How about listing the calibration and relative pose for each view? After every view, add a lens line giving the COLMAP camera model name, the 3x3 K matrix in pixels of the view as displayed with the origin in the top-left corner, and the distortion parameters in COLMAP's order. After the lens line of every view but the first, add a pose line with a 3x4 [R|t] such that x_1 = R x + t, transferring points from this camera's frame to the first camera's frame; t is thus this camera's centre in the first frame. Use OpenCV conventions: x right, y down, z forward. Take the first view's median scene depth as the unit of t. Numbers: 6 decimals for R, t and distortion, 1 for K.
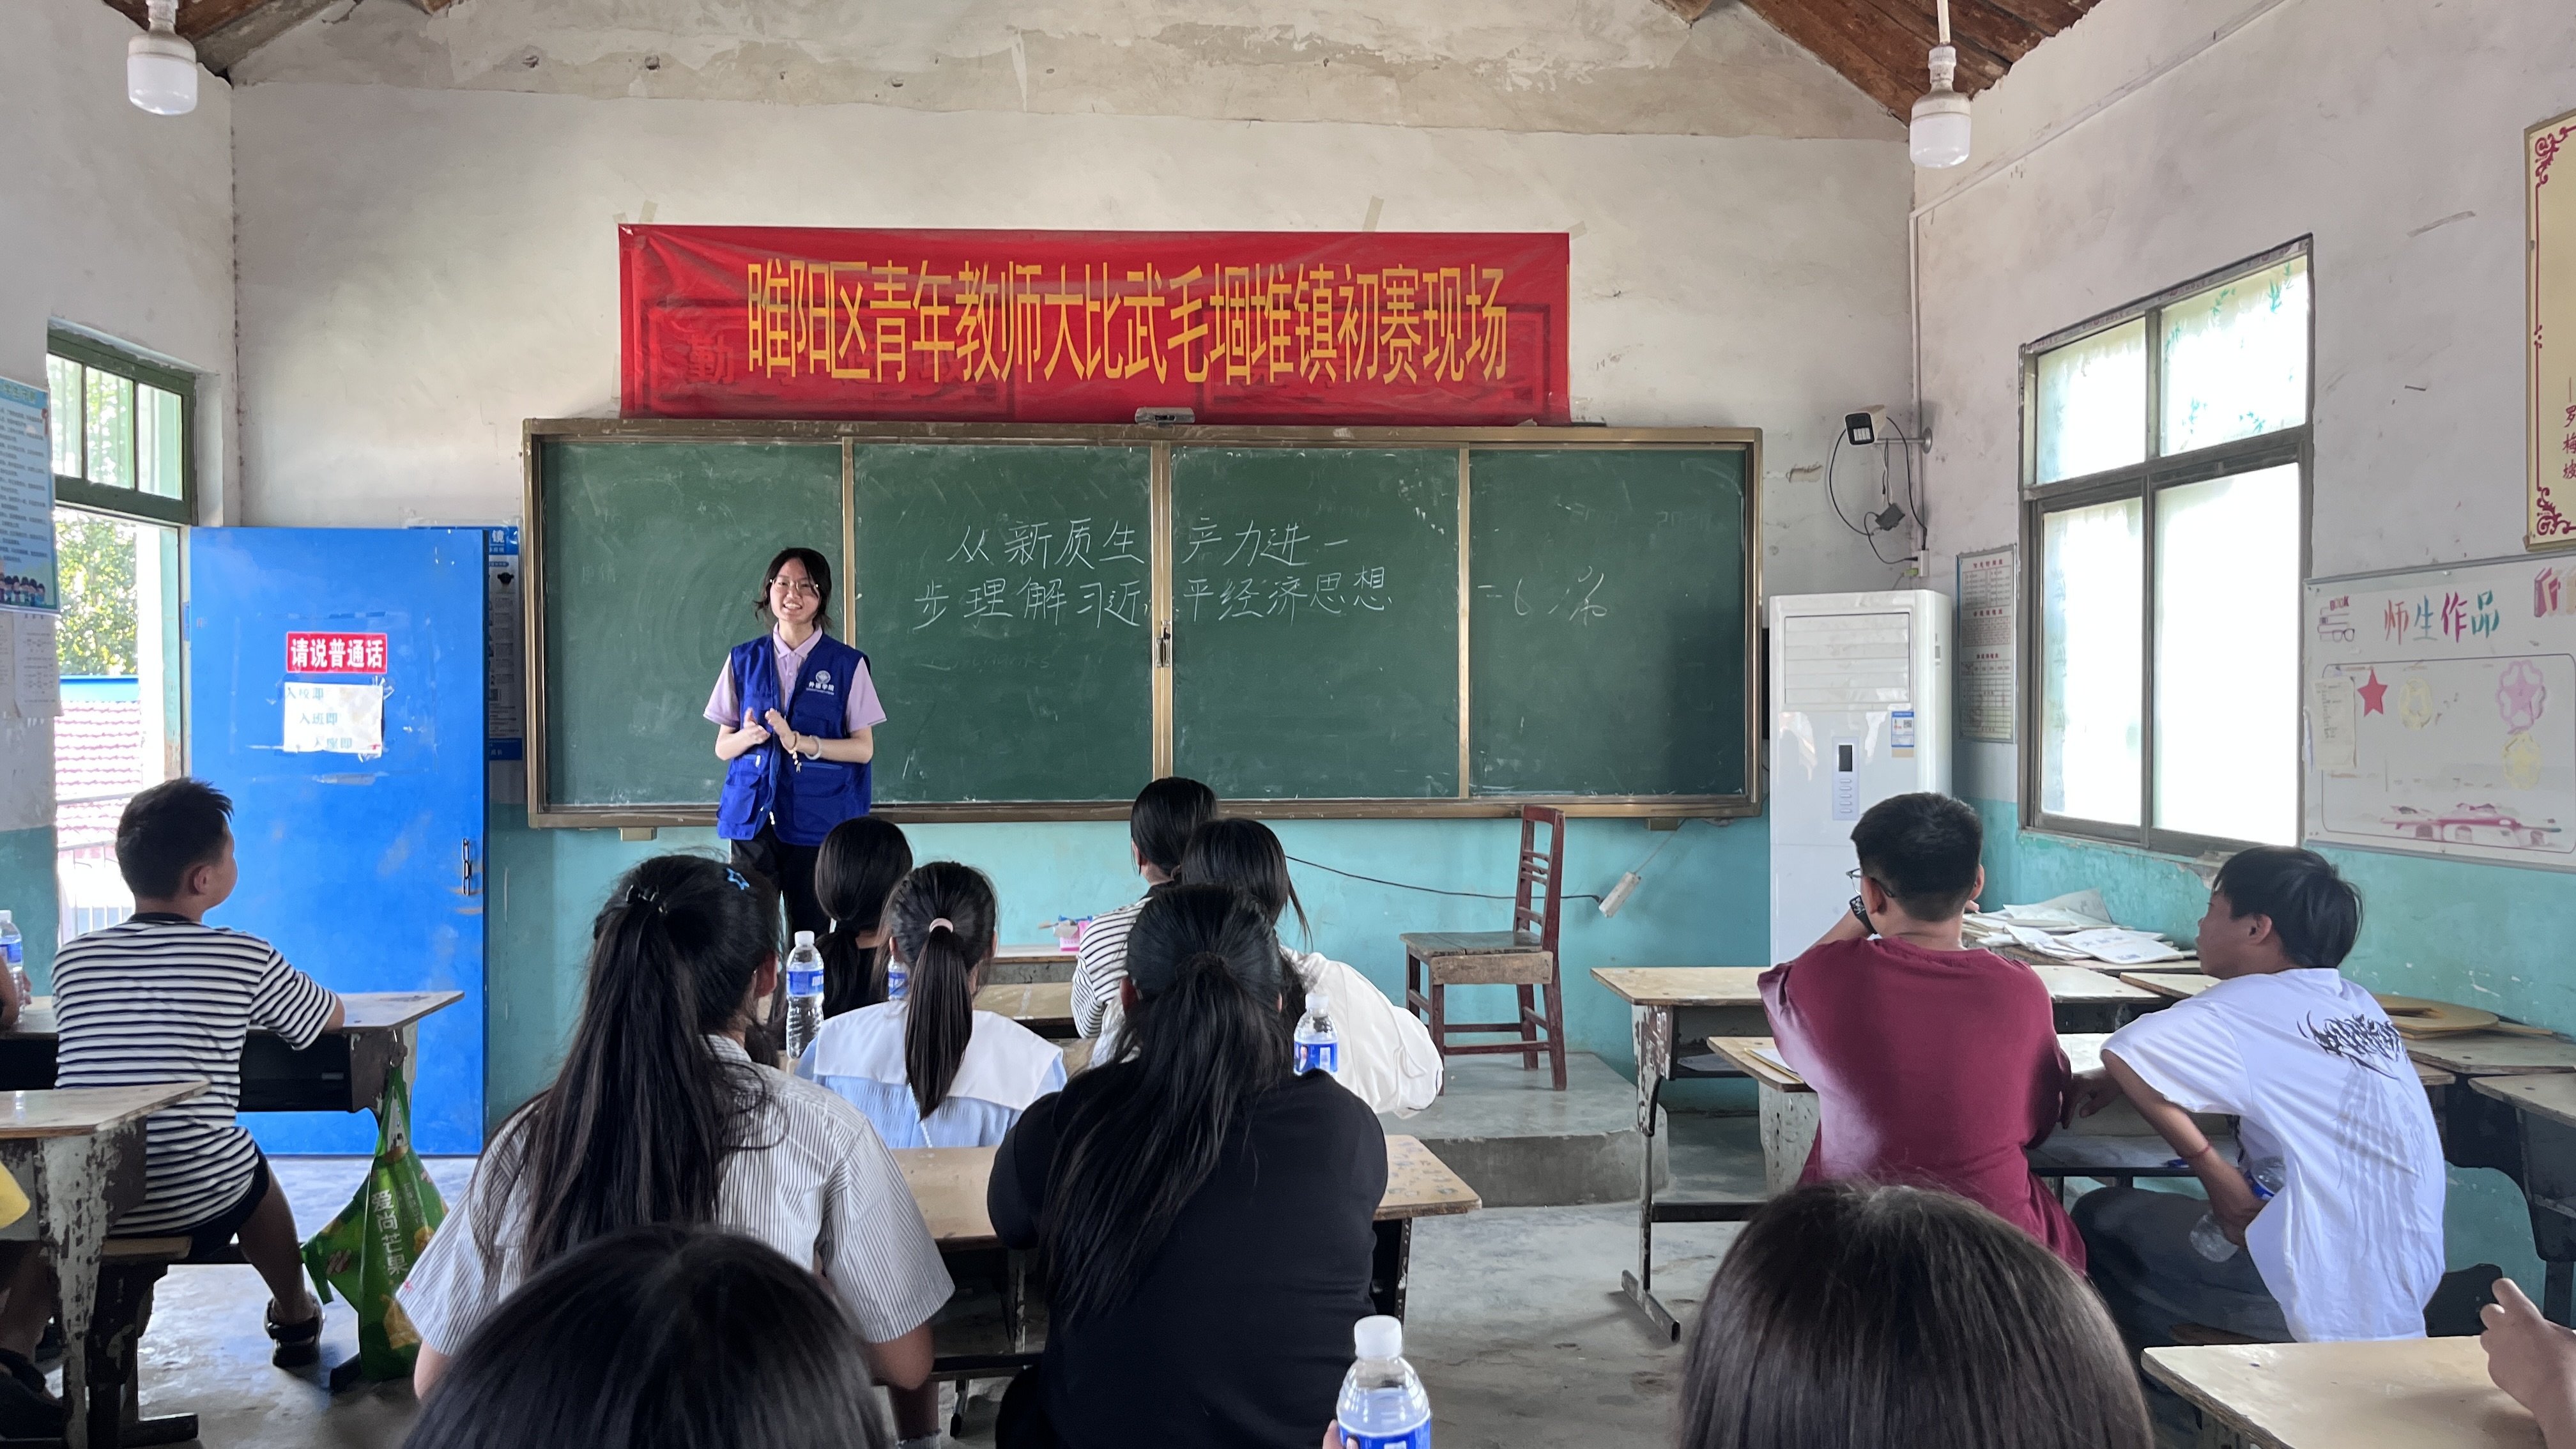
lens RADIAL K [[1996.9, 0, 1288.0], [0, 1996.9, 724.5], [0, 0, 1]] dist [0.001202, -0.004848]
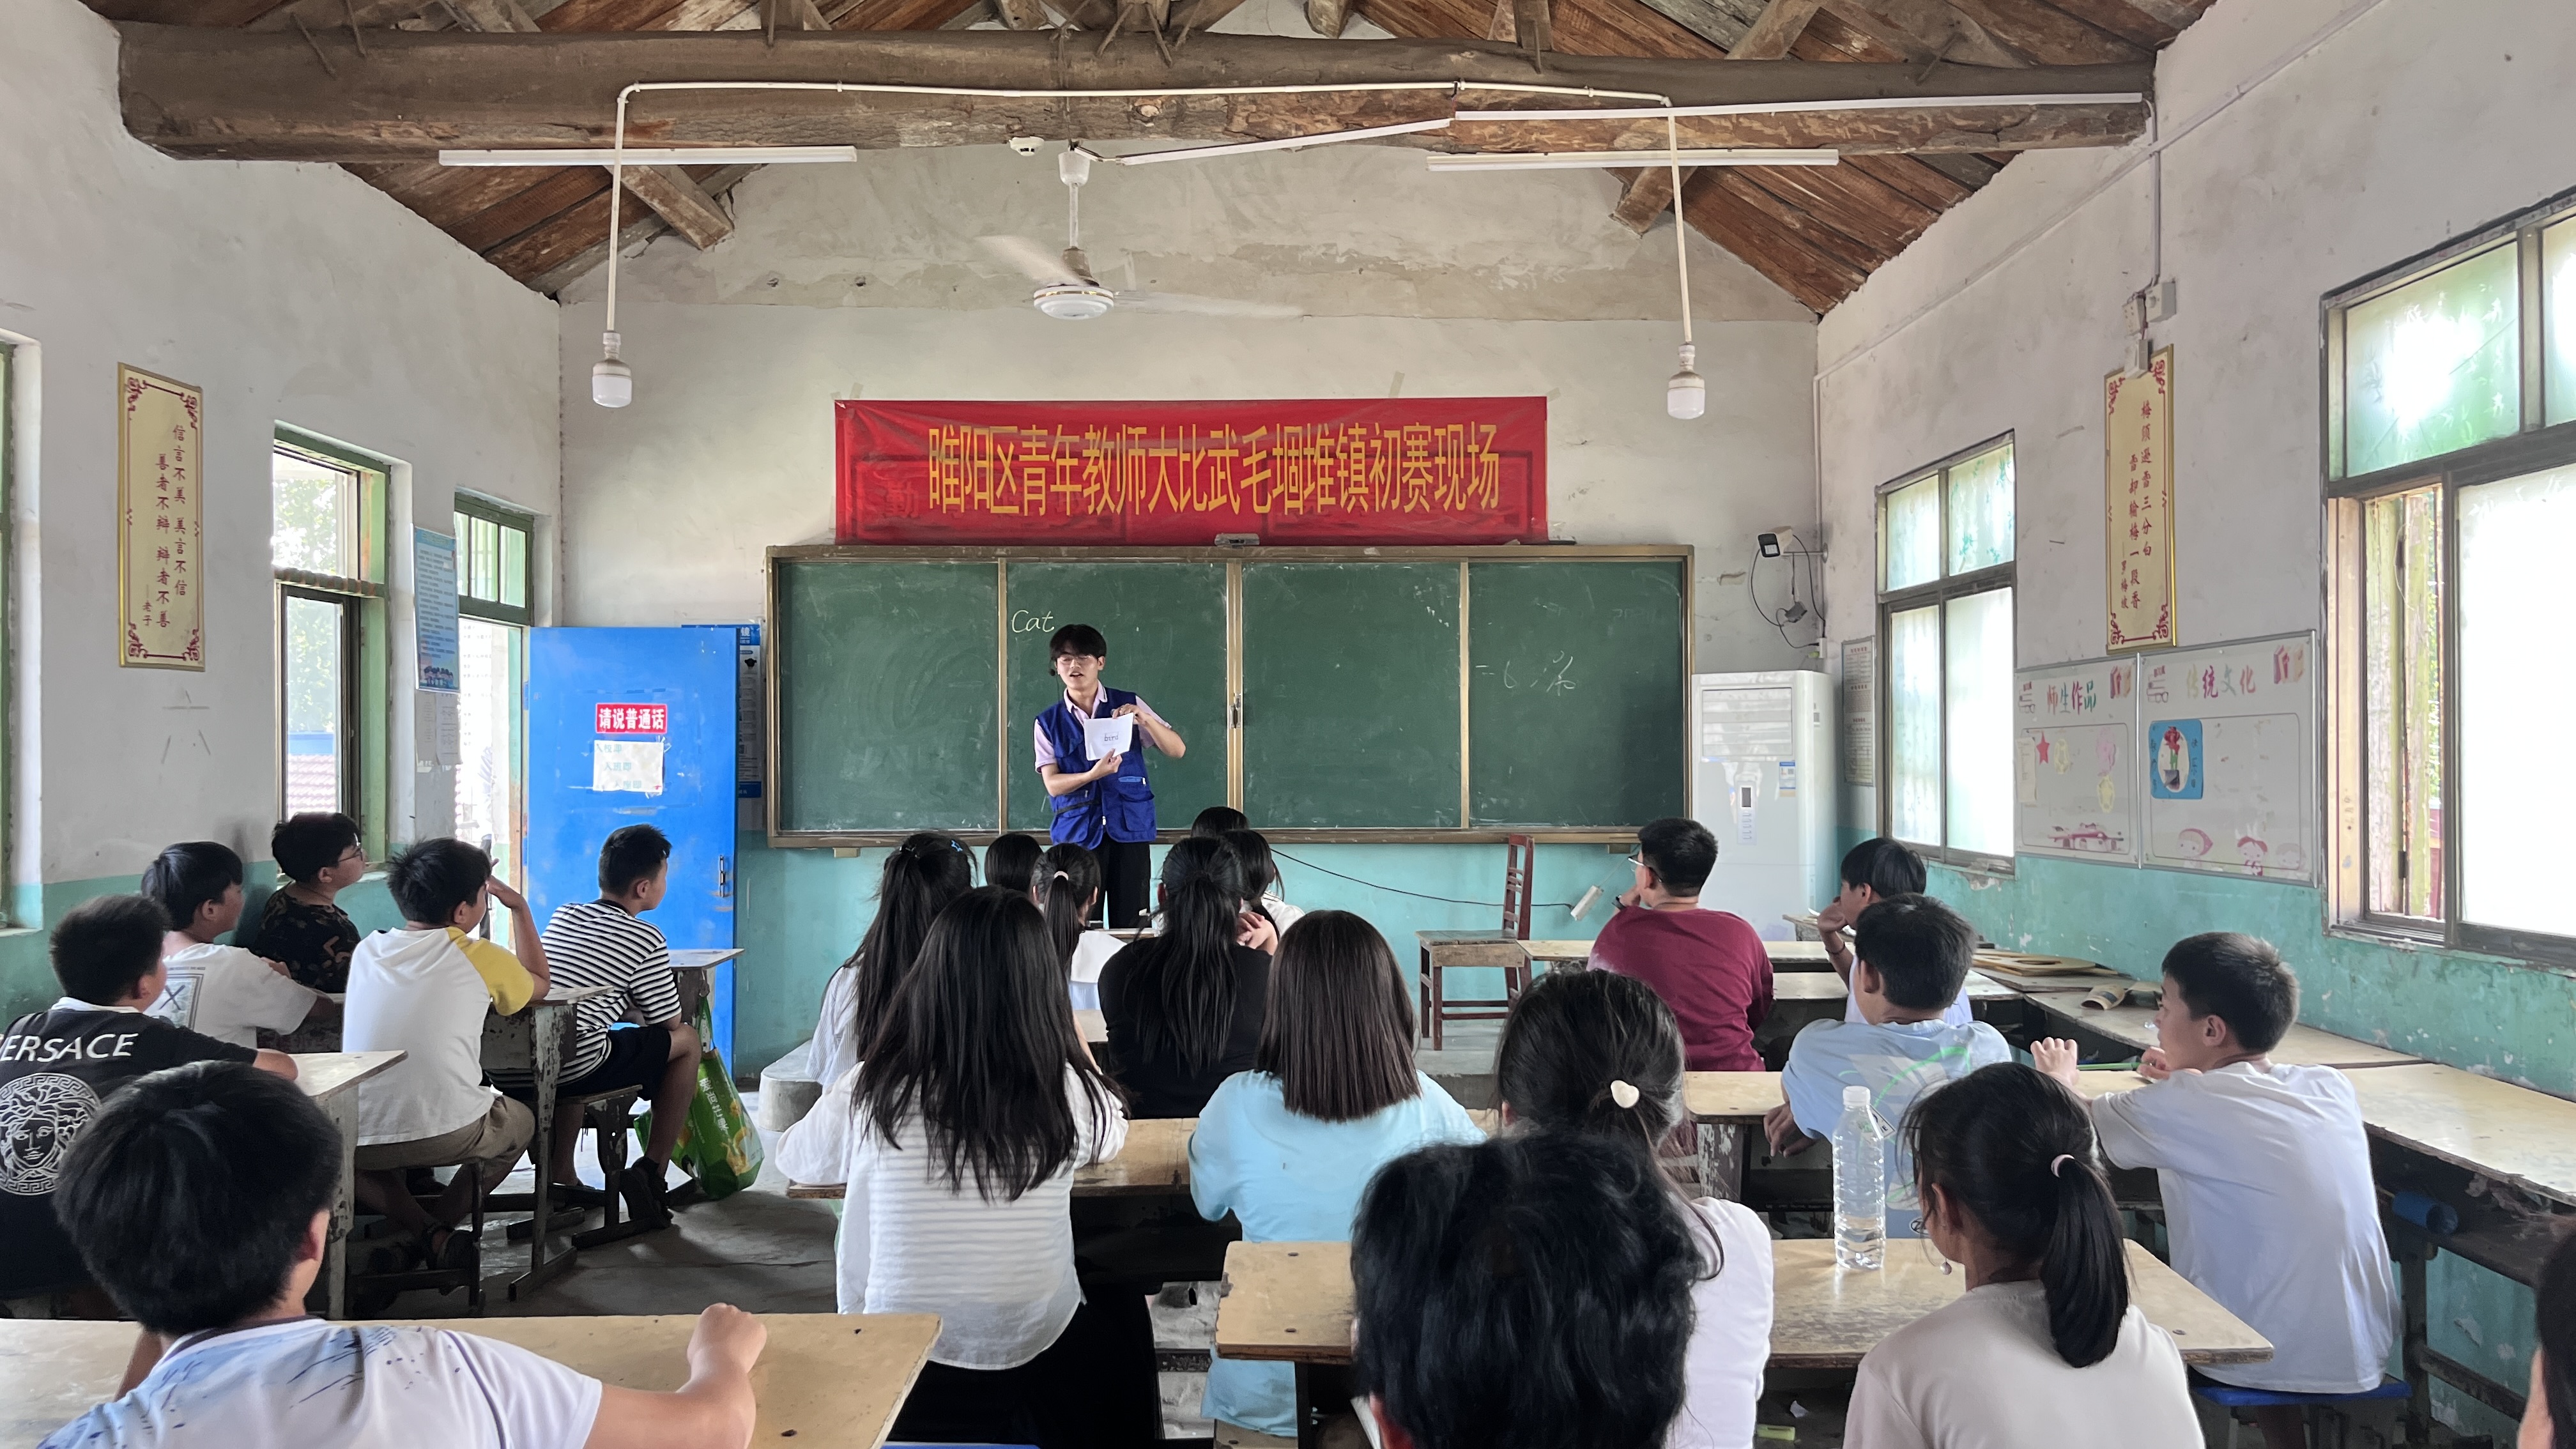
lens RADIAL K [[1996.9, 0, 1288.0], [0, 1996.9, 724.5], [0, 0, 1]] dist [0.001202, -0.004848]
pose [[0.997693, -0.000767, -0.067888, 0.061469], [-0.001025, 0.999652, -0.026362, 0.003661], [0.067884, 0.026371, 0.997345, -0.319100]]
